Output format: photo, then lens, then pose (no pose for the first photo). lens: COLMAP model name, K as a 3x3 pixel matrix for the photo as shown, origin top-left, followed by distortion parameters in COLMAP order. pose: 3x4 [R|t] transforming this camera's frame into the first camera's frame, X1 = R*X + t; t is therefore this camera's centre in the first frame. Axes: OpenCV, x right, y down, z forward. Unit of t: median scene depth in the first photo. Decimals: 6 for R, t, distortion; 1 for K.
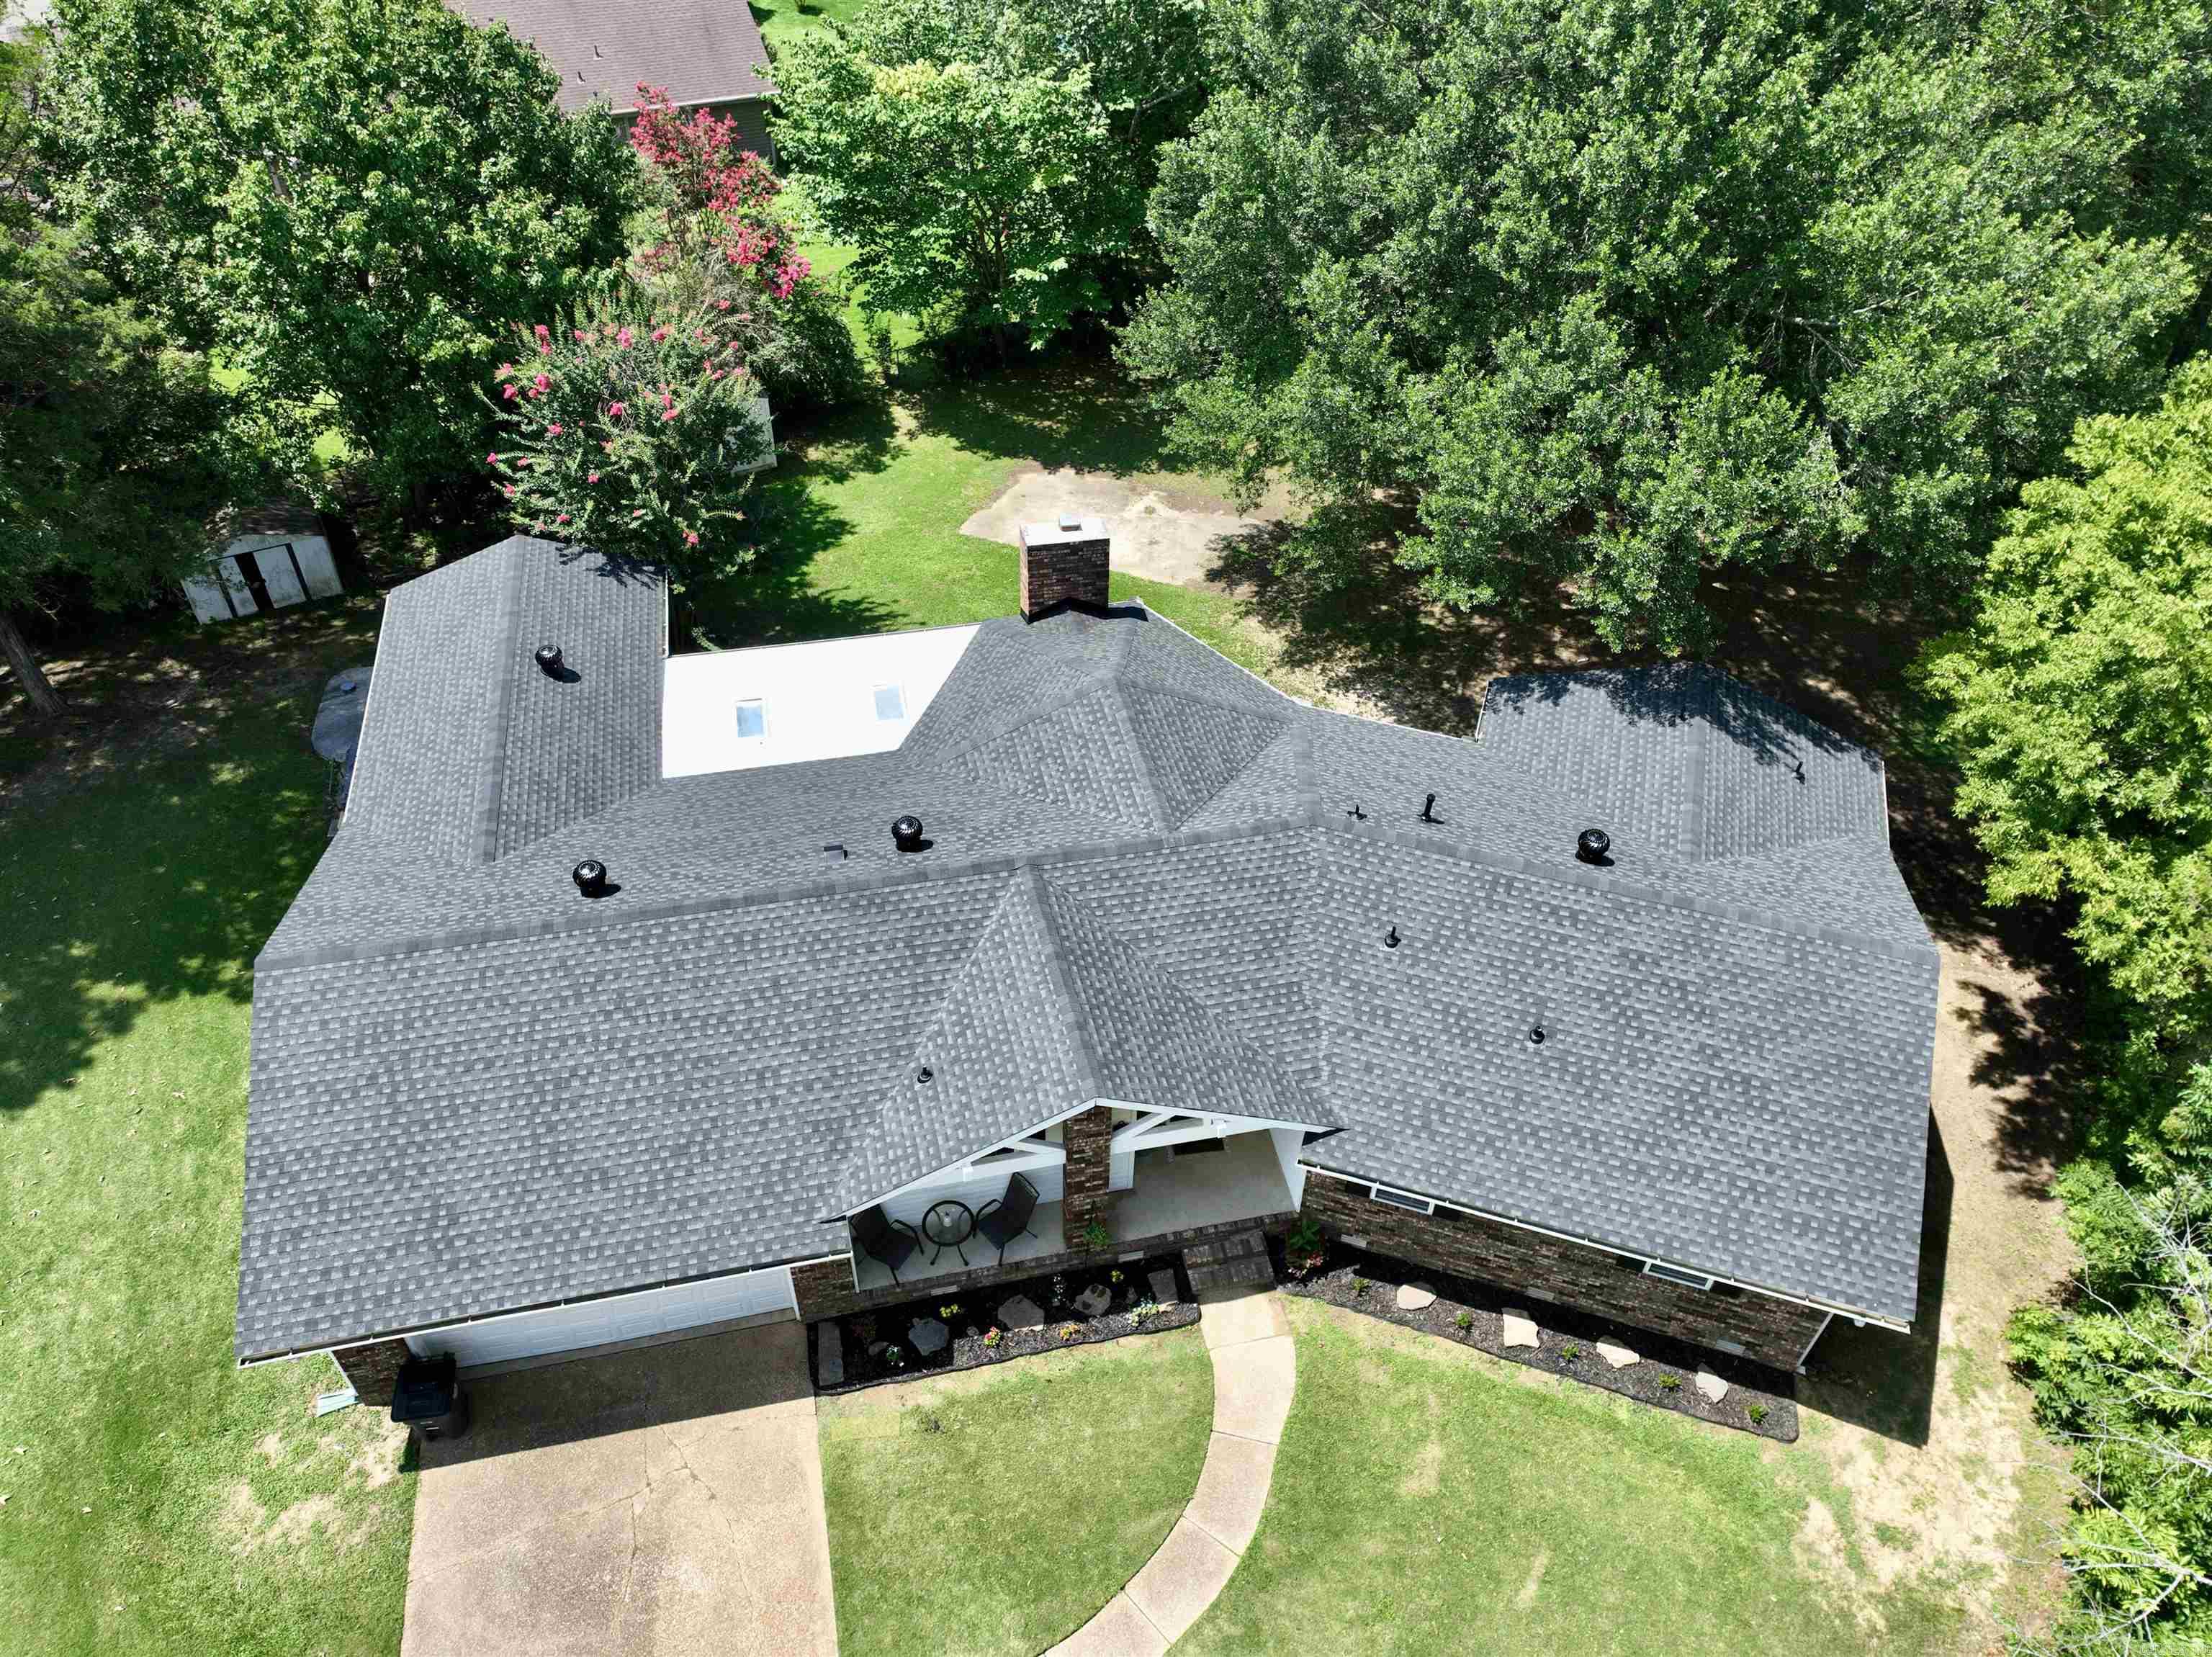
lens RADIAL K [[1519.1, 0, 1106.0], [0, 1519.1, 828.5], [0, 0, 1]] dist [-0.000822, 0.004734]
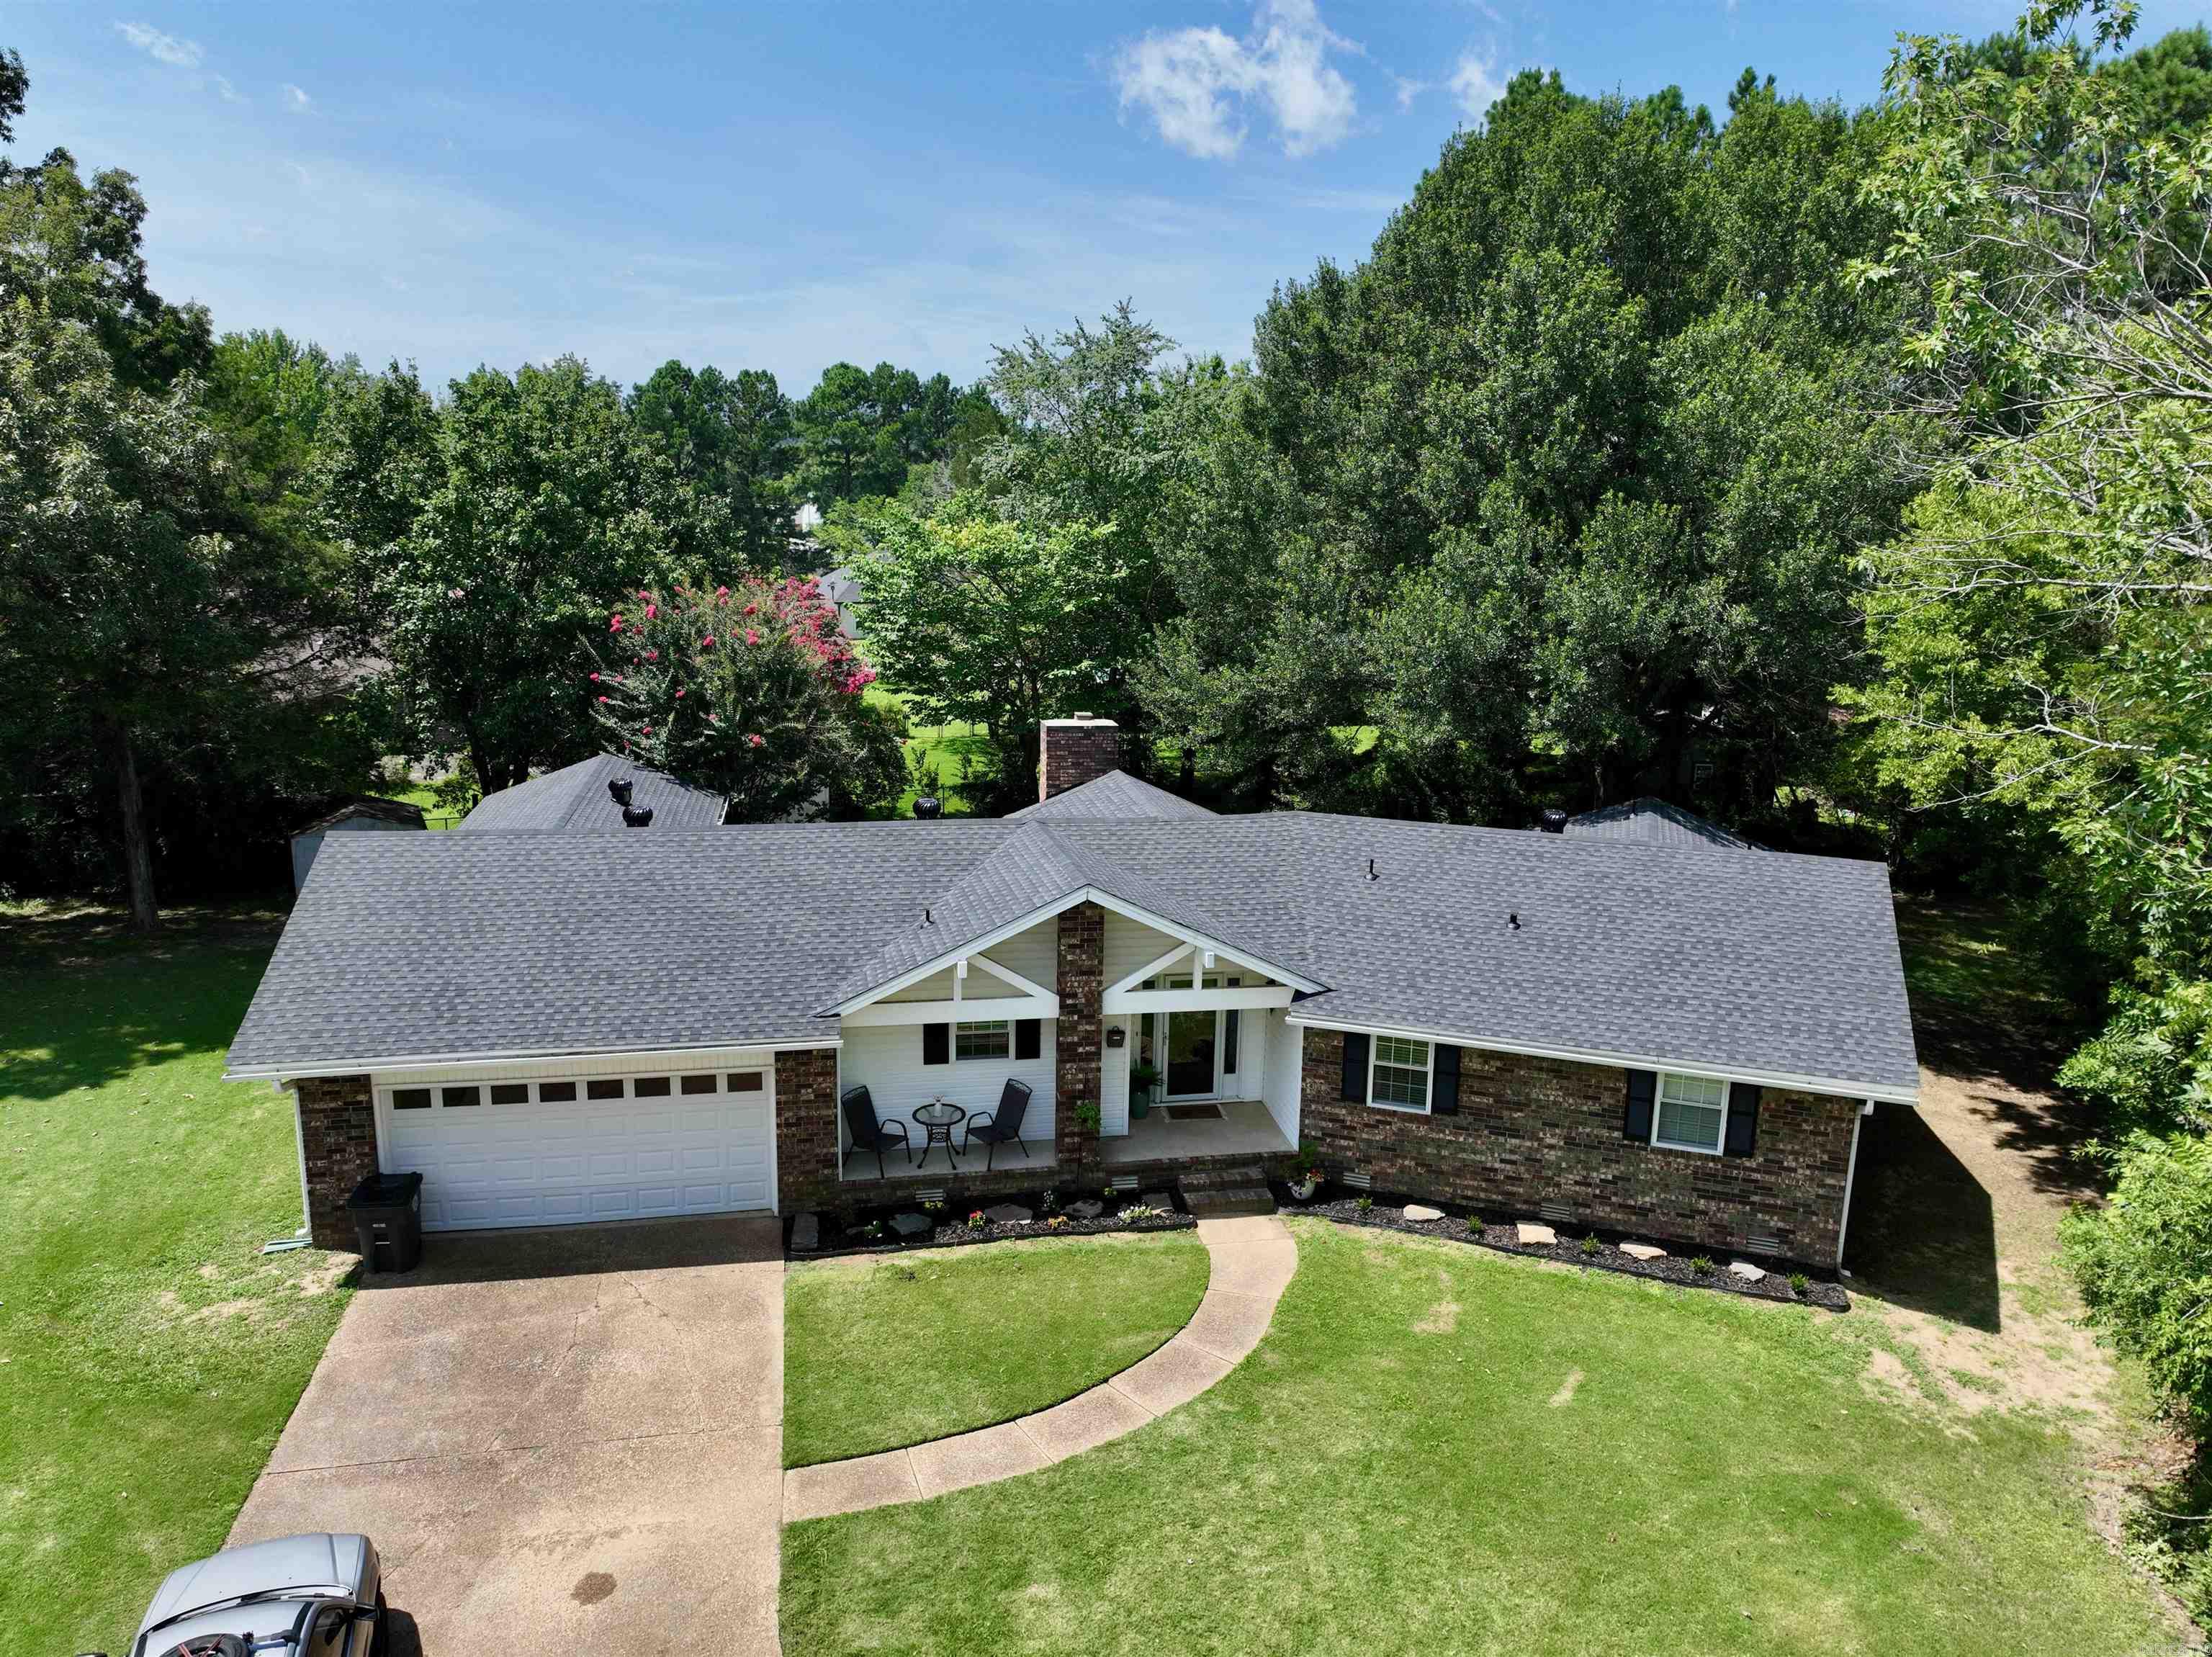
lens RADIAL K [[1519.1, 0, 1106.0], [0, 1519.1, 828.5], [0, 0, 1]] dist [-0.000822, 0.004734]
pose [[0.999718, 0.003233, -0.023540, 0.027885], [-0.014418, 0.869994, -0.492851, 0.591466], [0.018886, 0.493052, 0.869795, 0.052798]]
